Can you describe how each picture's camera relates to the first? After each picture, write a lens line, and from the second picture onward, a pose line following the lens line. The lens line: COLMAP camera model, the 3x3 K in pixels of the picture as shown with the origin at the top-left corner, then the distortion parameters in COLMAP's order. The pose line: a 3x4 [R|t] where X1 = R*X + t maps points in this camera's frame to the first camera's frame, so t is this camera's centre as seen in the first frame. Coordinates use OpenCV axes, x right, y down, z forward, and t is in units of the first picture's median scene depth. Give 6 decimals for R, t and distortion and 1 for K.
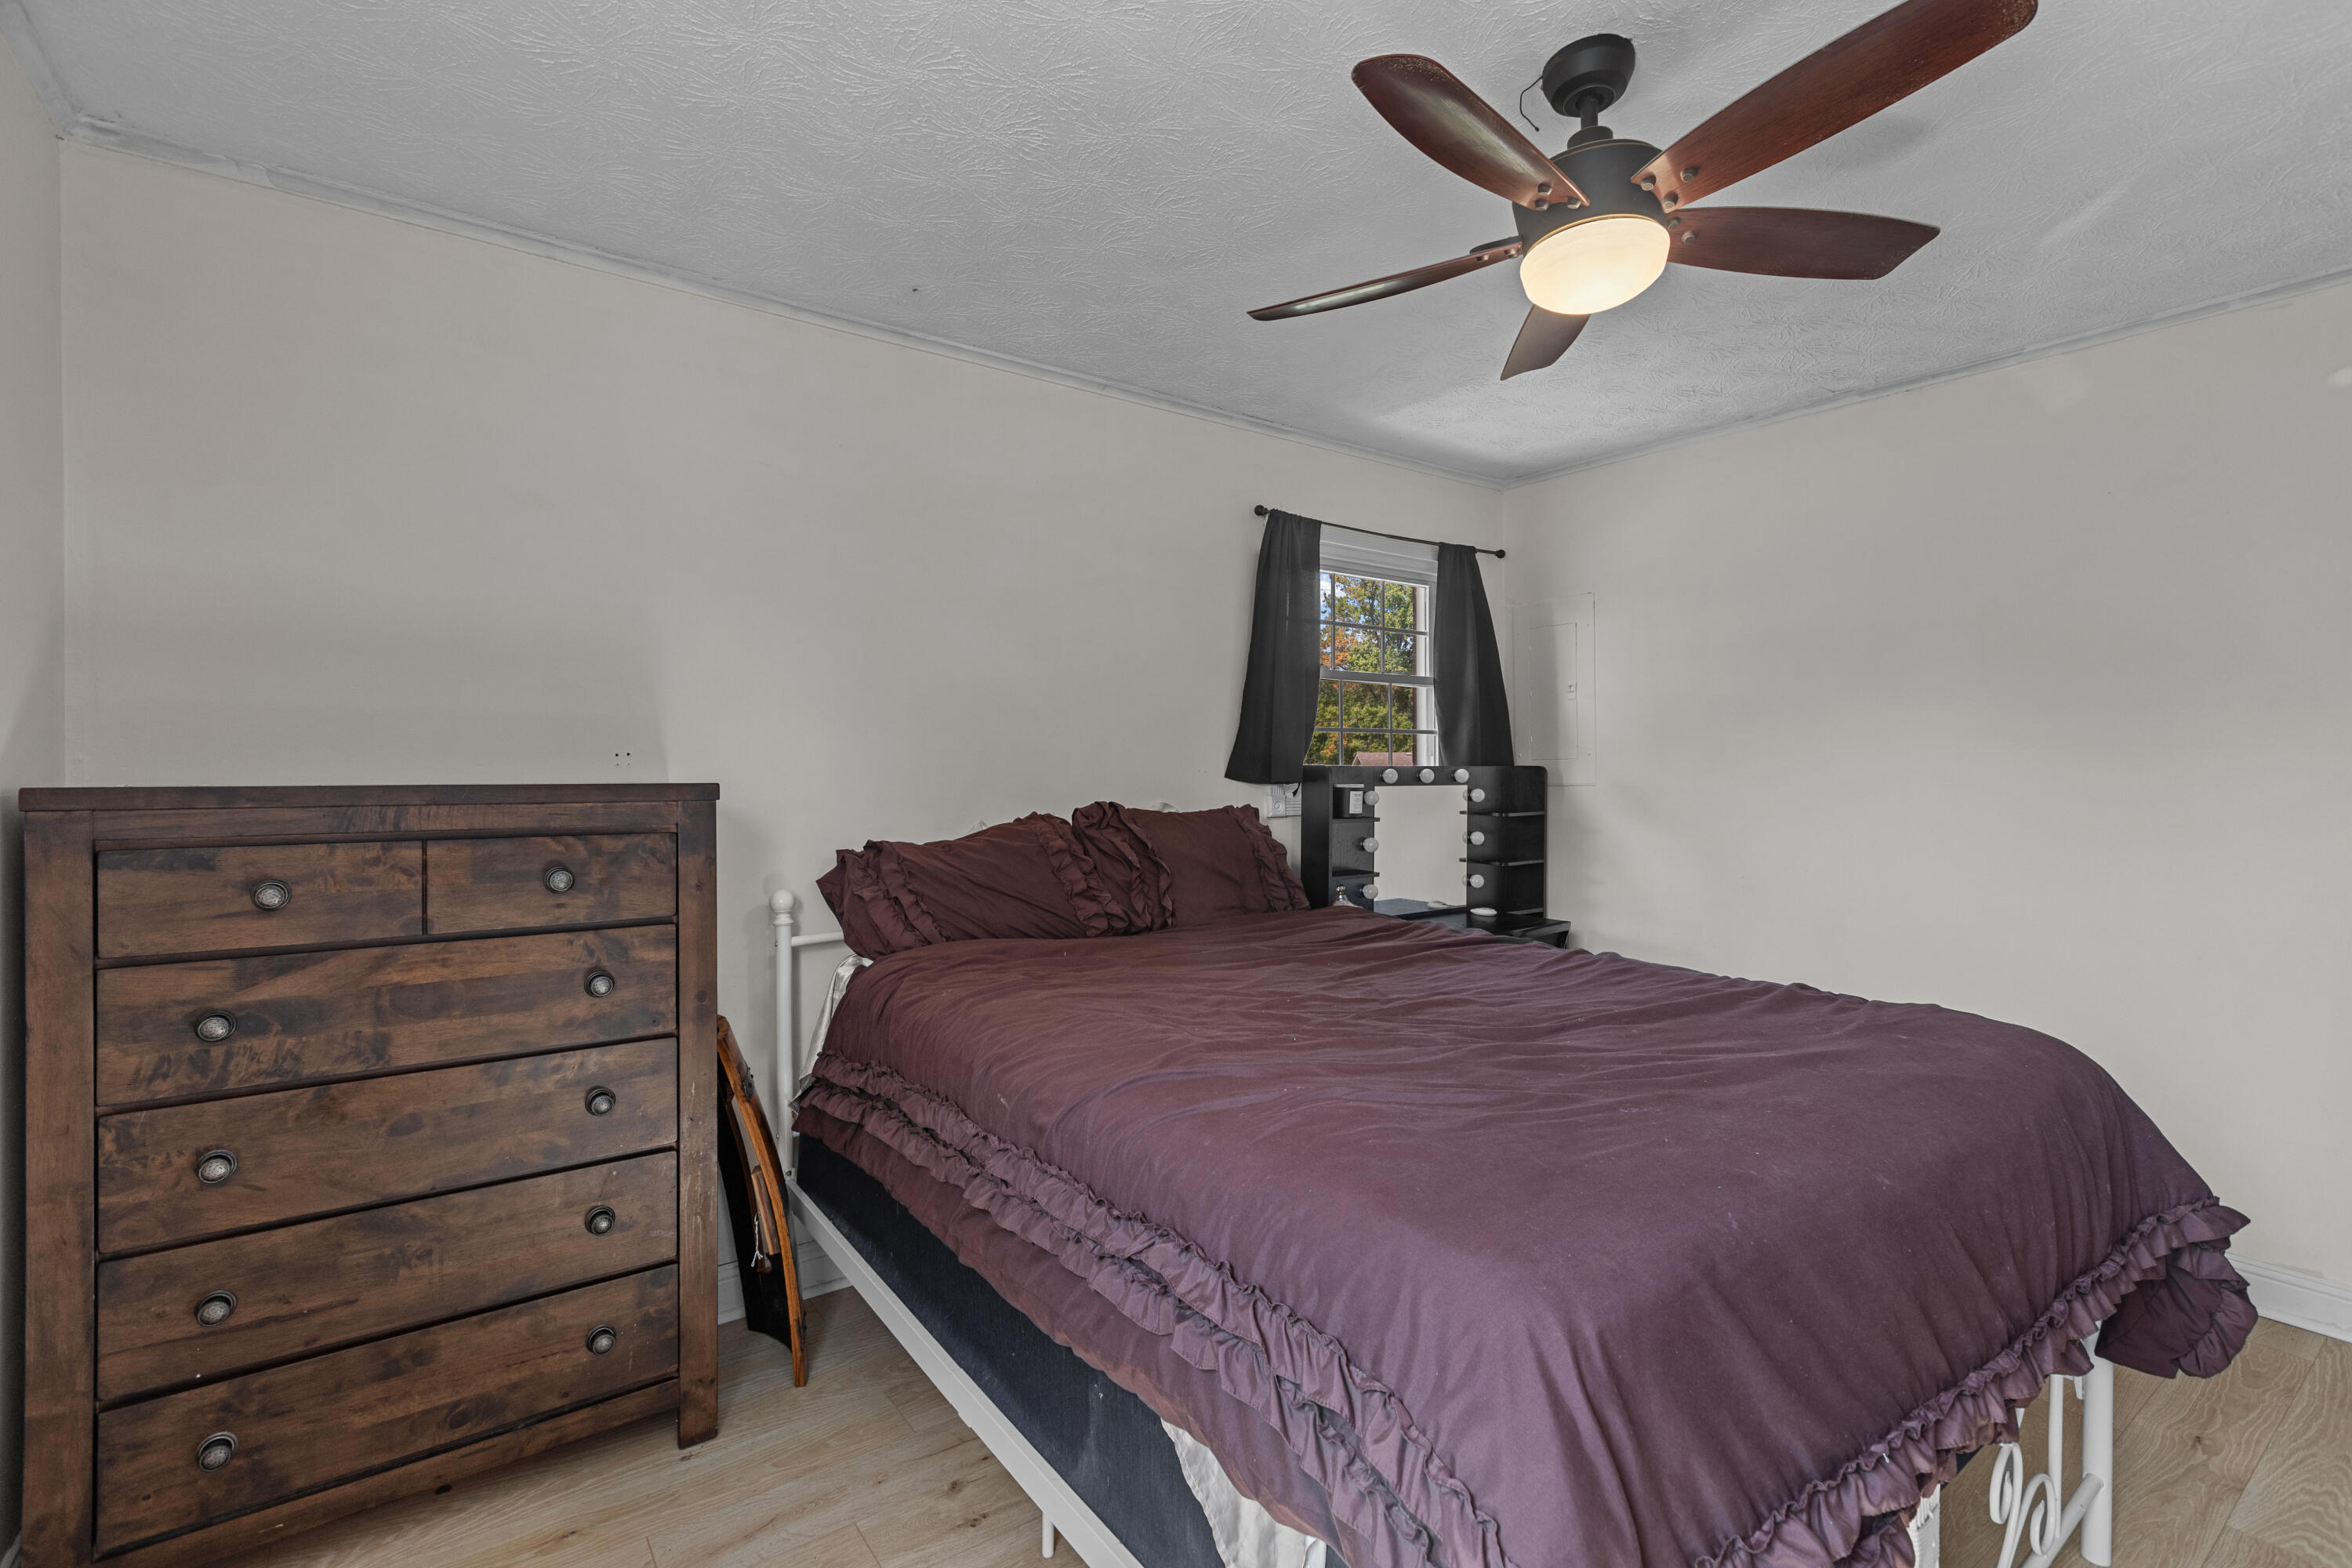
lens RADIAL K [[1037.4, 0, 1176.0], [0, 1037.4, 784.0], [0, 0, 1]] dist [-0.023926, -0.001053]
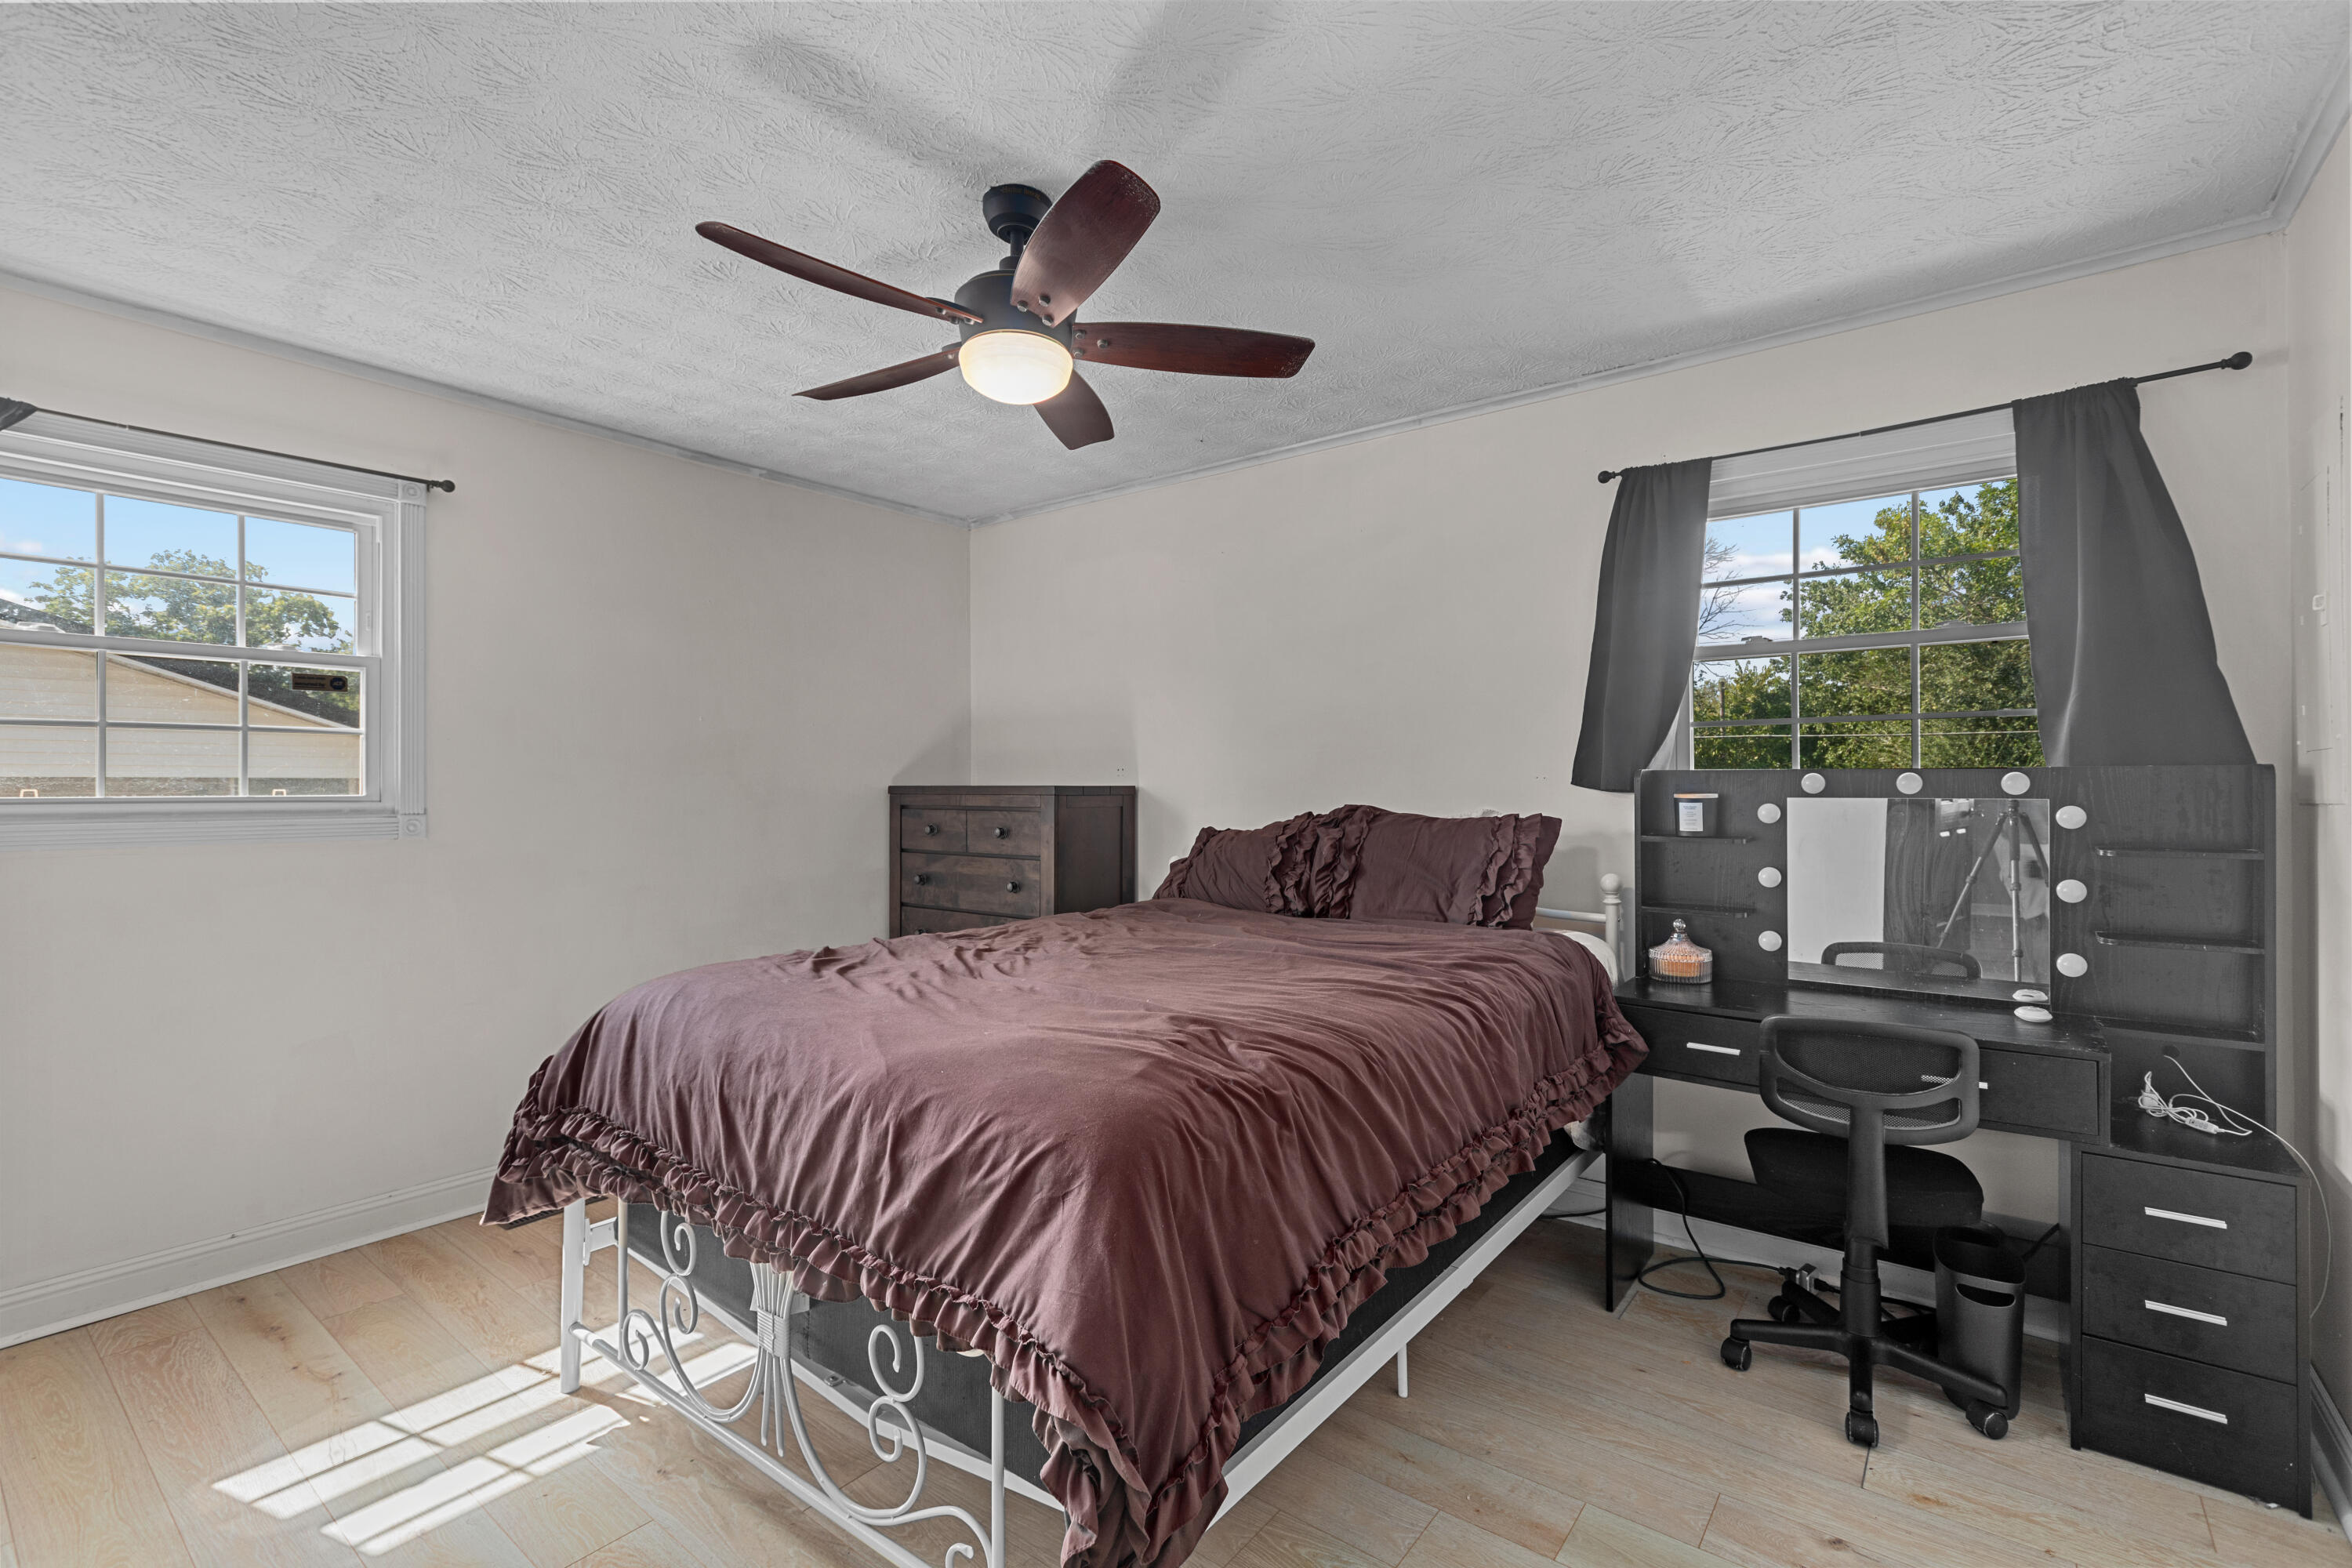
lens RADIAL K [[1037.4, 0, 1176.0], [0, 1037.4, 784.0], [0, 0, 1]] dist [-0.023926, -0.001053]
pose [[0.271694, 0.001431, -0.962383, 0.828565], [-0.008536, 0.999963, -0.000923, -0.002414], [0.962346, 0.008466, 0.271696, 0.428820]]
